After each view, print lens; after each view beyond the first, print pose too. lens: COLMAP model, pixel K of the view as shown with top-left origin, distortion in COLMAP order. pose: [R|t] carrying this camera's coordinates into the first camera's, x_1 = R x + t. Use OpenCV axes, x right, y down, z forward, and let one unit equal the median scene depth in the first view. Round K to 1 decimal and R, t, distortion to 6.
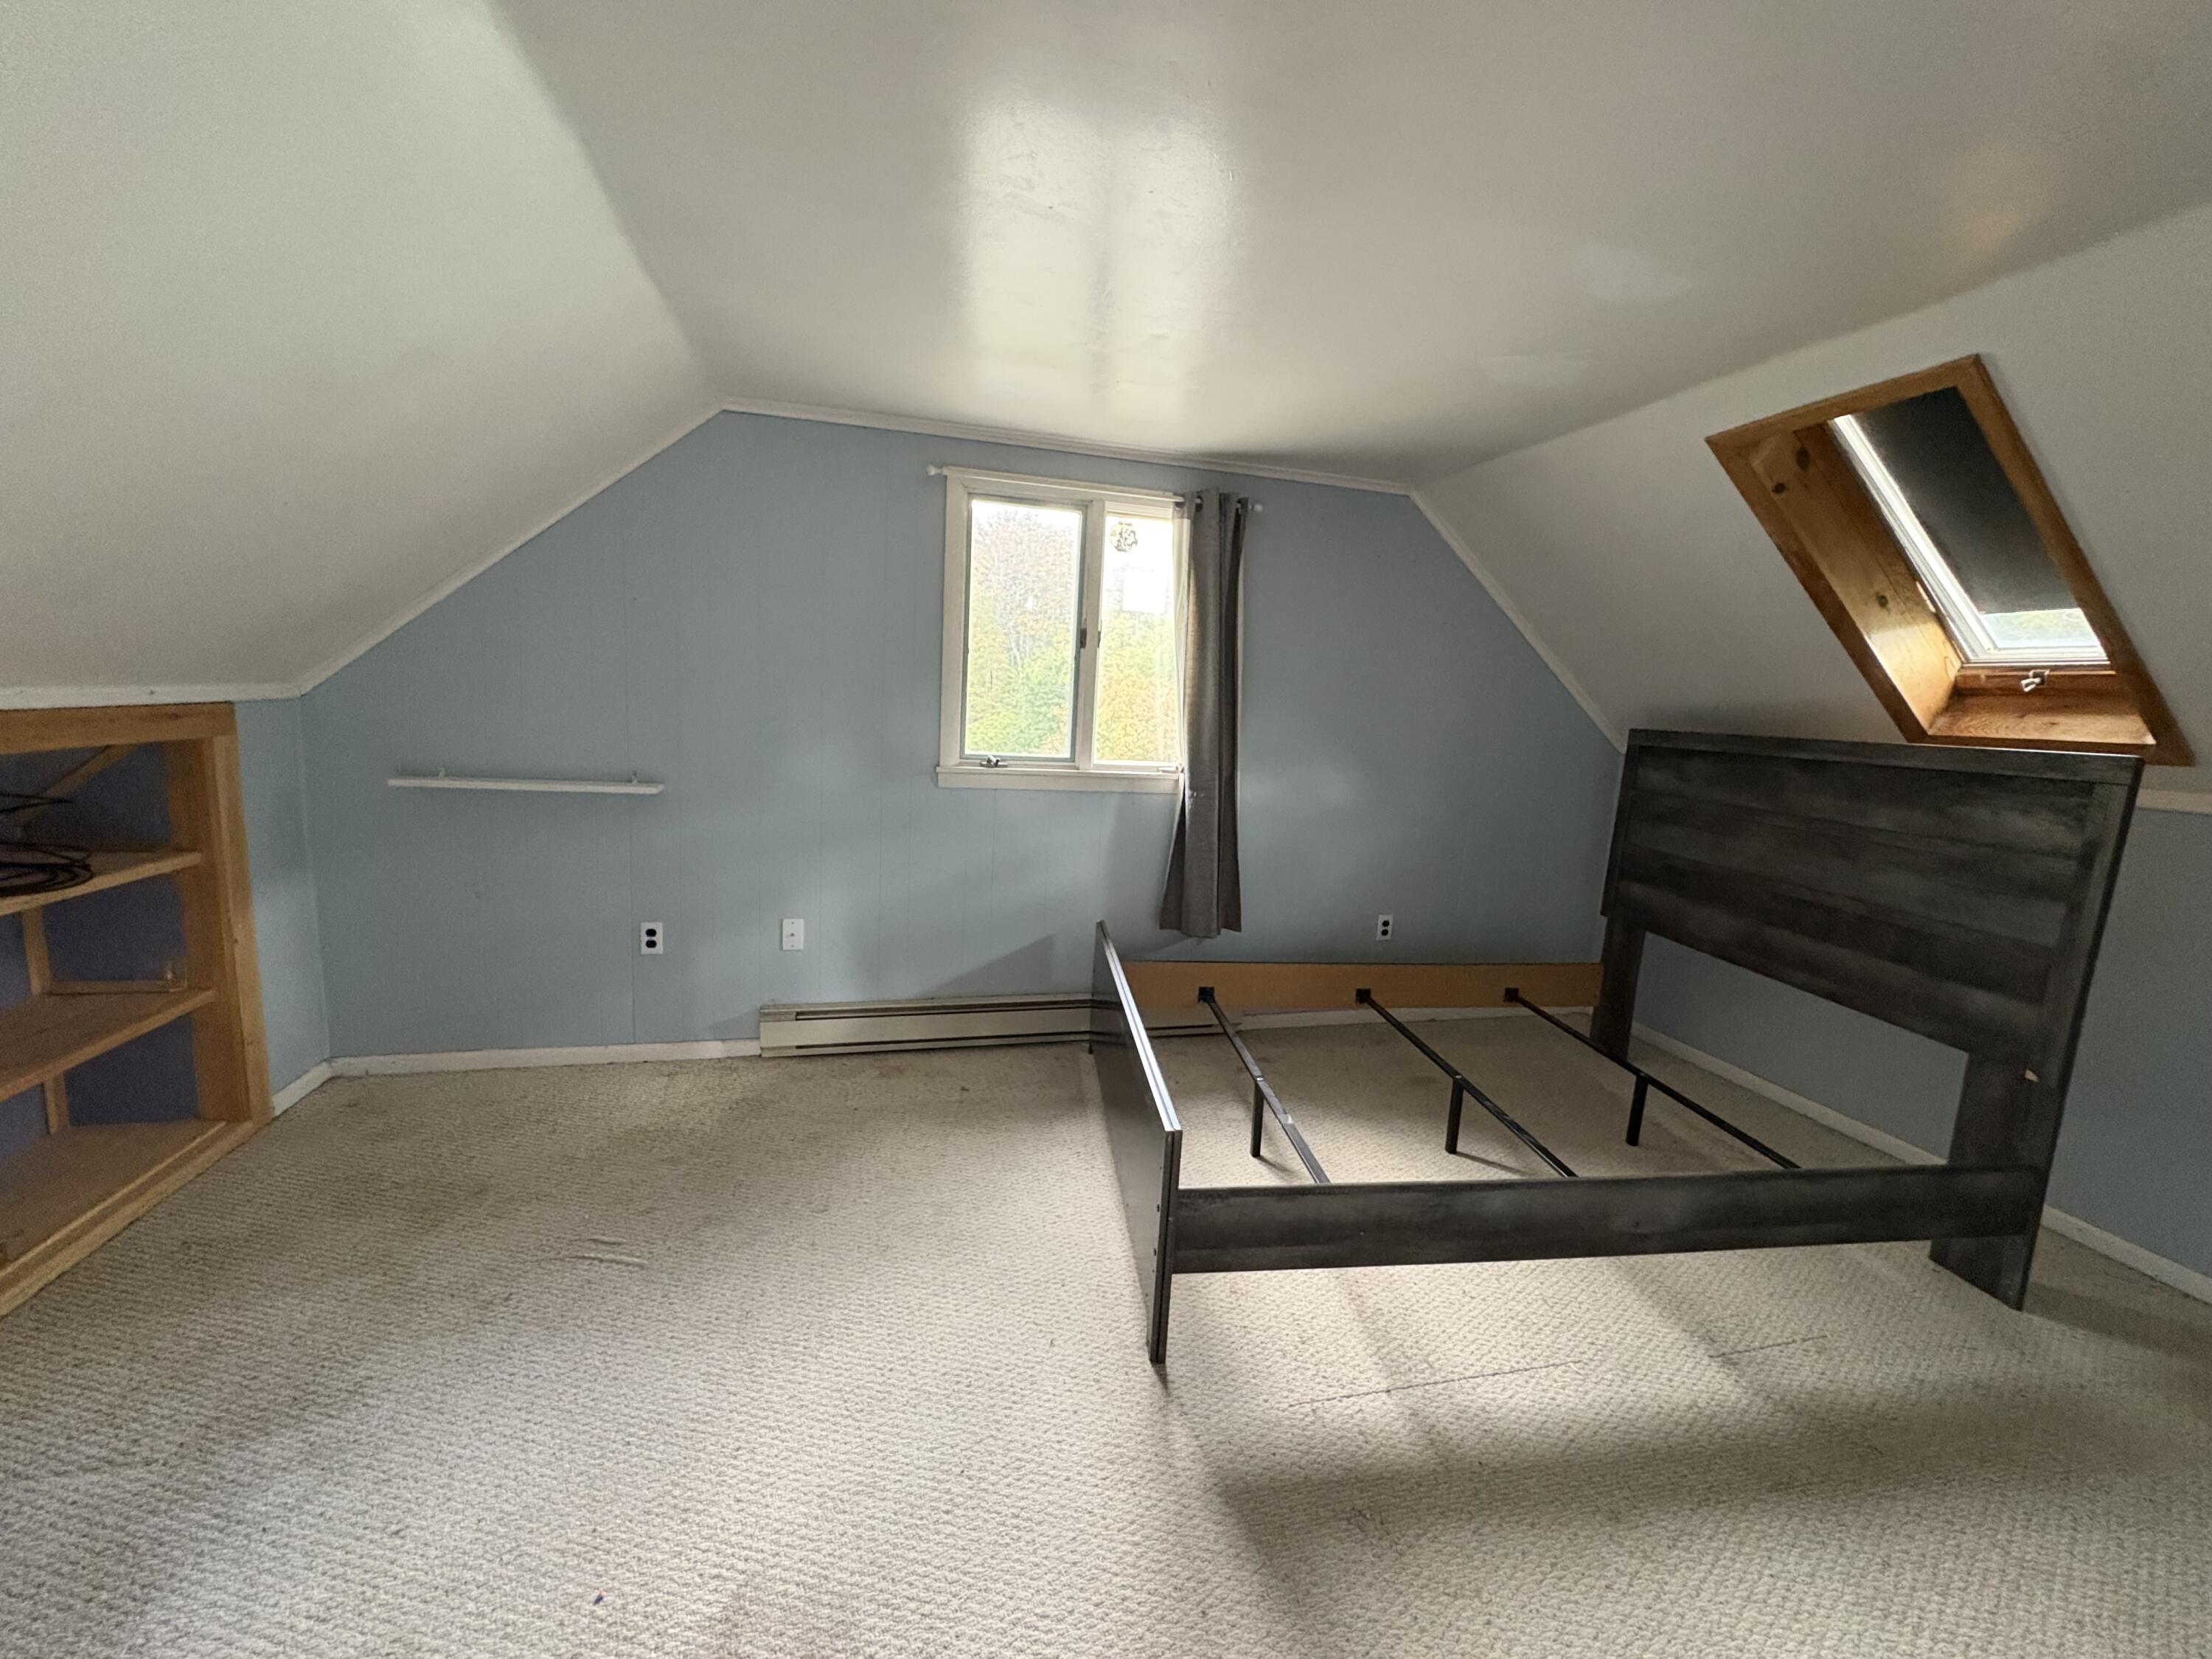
lens RADIAL K [[883.7, 0, 1108.5], [0, 883.7, 831.6], [0, 0, 1]] dist [-0.000446, -0.000139]
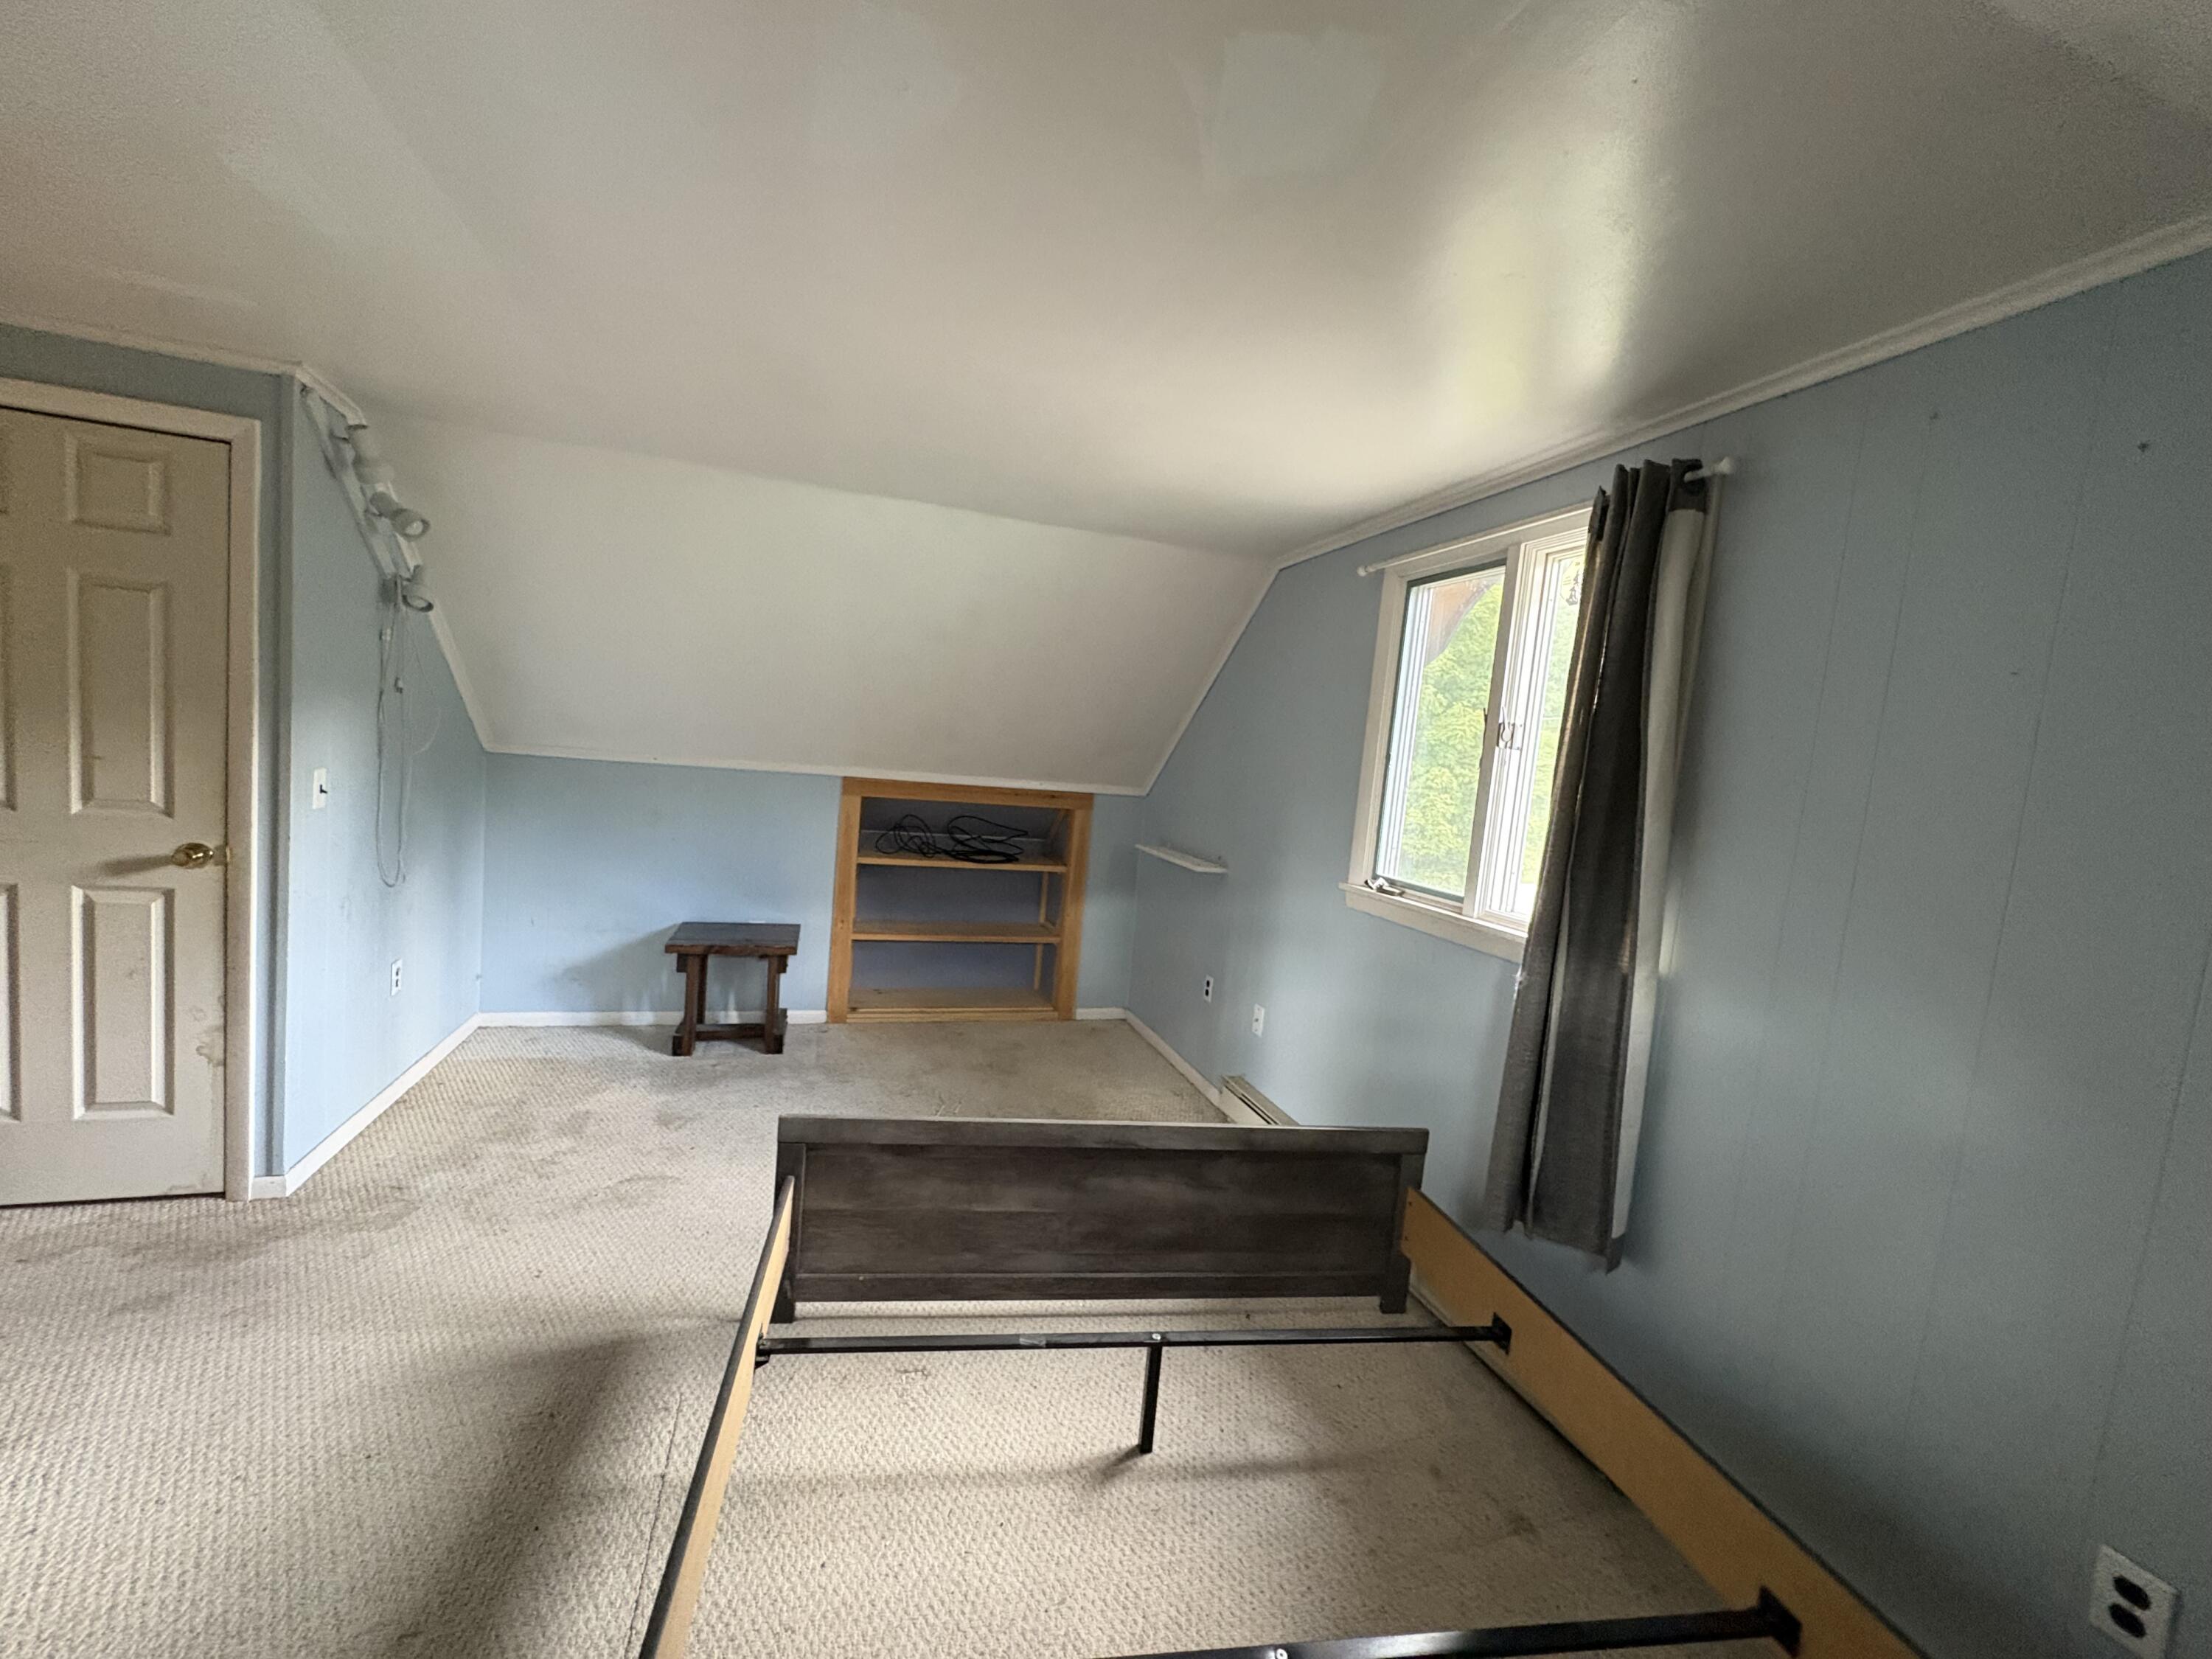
lens RADIAL K [[883.7, 0, 1107.8], [0, 883.7, 830.0], [0, 0, 1]] dist [-0.000446, -0.000139]
pose [[0.060189, 0.035955, -0.997539, 0.731116], [-0.233430, 0.972148, 0.020956, -0.093104], [0.970509, 0.231594, 0.066906, 0.722149]]
